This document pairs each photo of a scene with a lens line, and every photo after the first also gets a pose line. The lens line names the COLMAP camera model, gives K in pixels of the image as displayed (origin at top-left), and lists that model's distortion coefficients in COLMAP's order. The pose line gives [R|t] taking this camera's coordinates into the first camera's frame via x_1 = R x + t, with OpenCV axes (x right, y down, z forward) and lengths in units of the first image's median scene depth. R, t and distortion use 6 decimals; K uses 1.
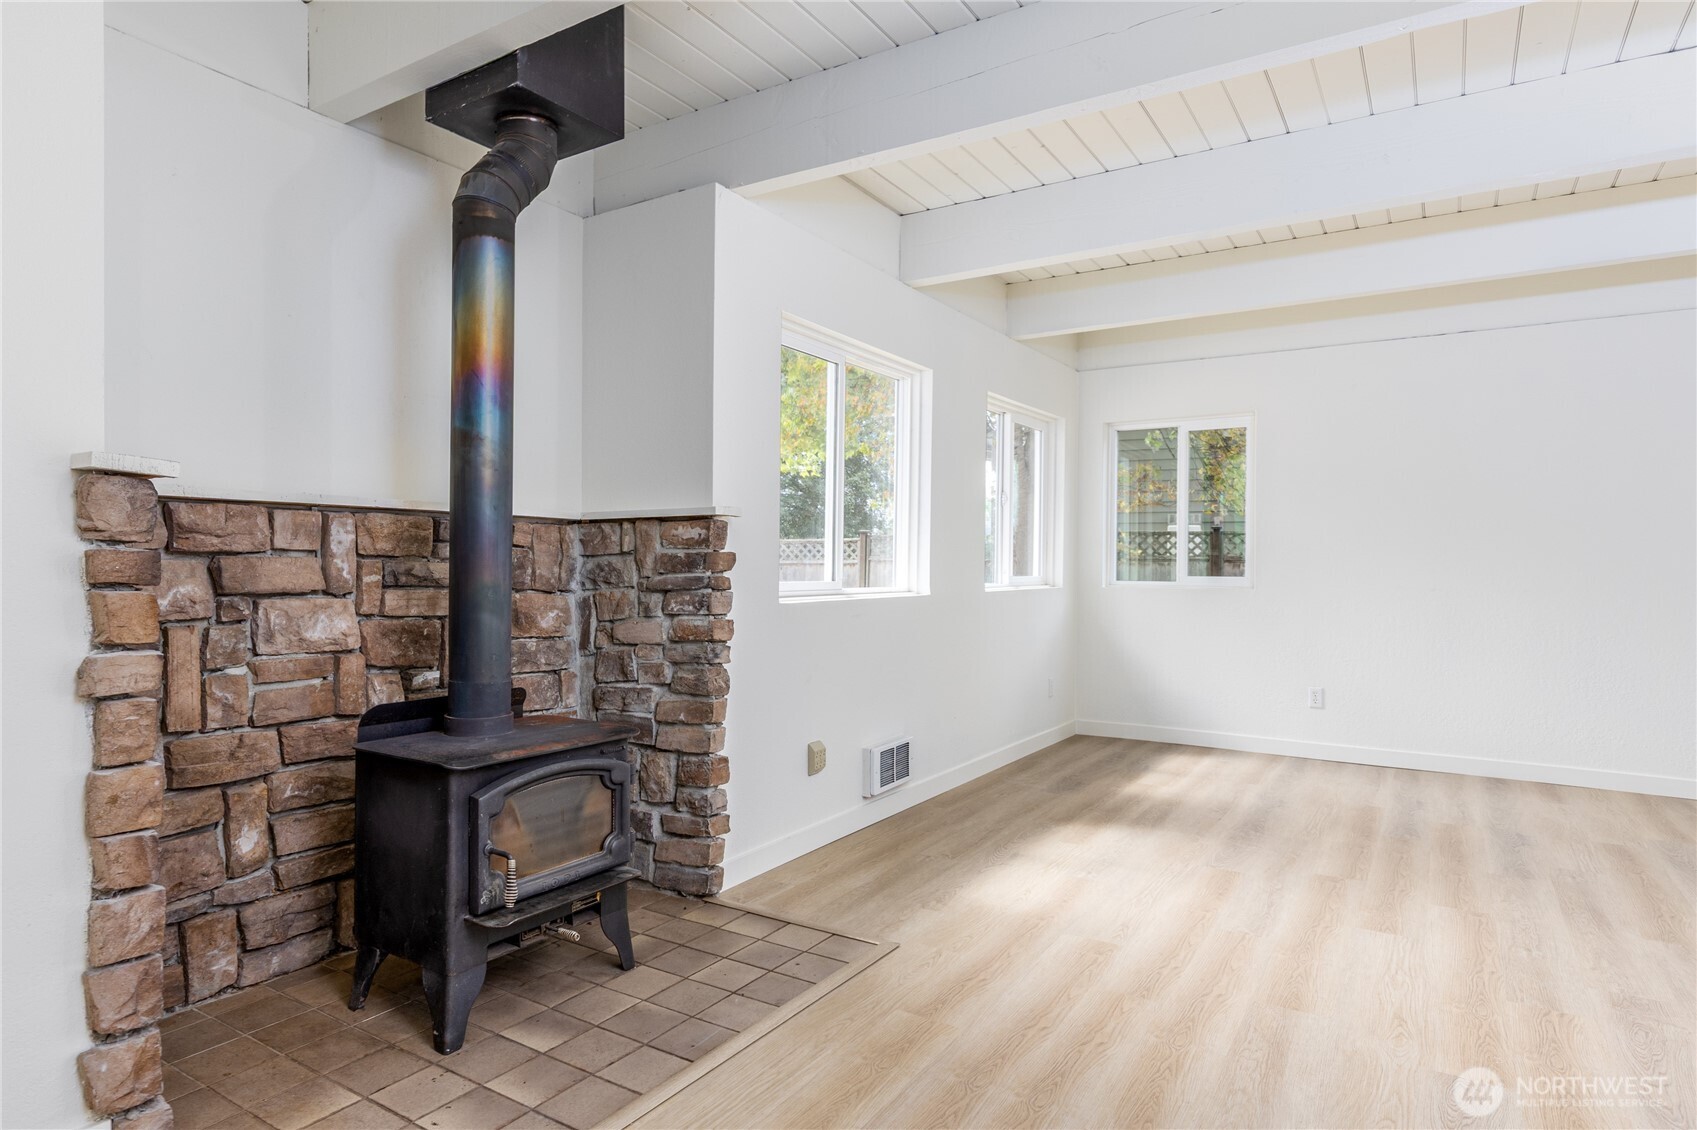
lens RADIAL K [[954.9, 0, 854.9], [0, 954.9, 576.8], [0, 0, 1]] dist [0.000174, 0.003160]
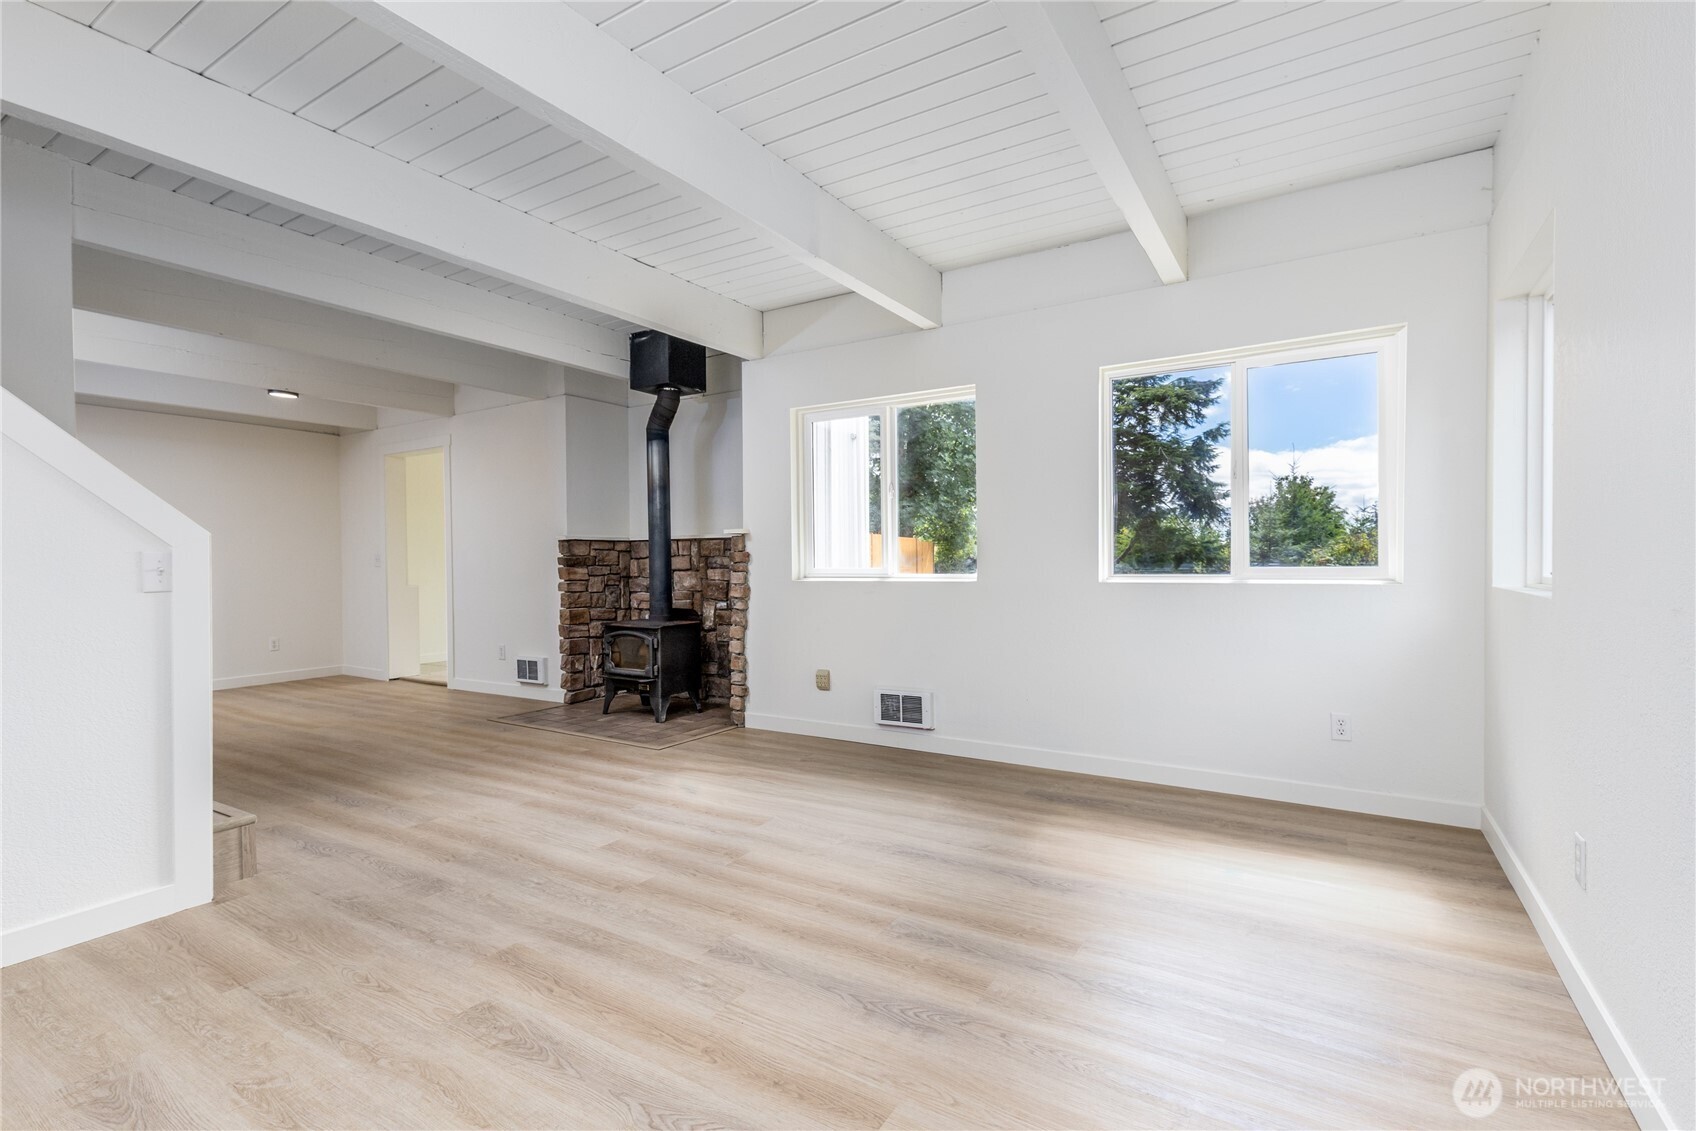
lens RADIAL K [[776.3, 0, 848.2], [0, 776.3, 564.0], [0, 0, 1]] dist [-0.000775, -0.000130]
pose [[0.017043, 0.000901, -0.999854, 1.603622], [-0.007158, 0.999974, 0.000779, -0.005239], [0.999829, 0.007143, 0.017049, 1.312002]]
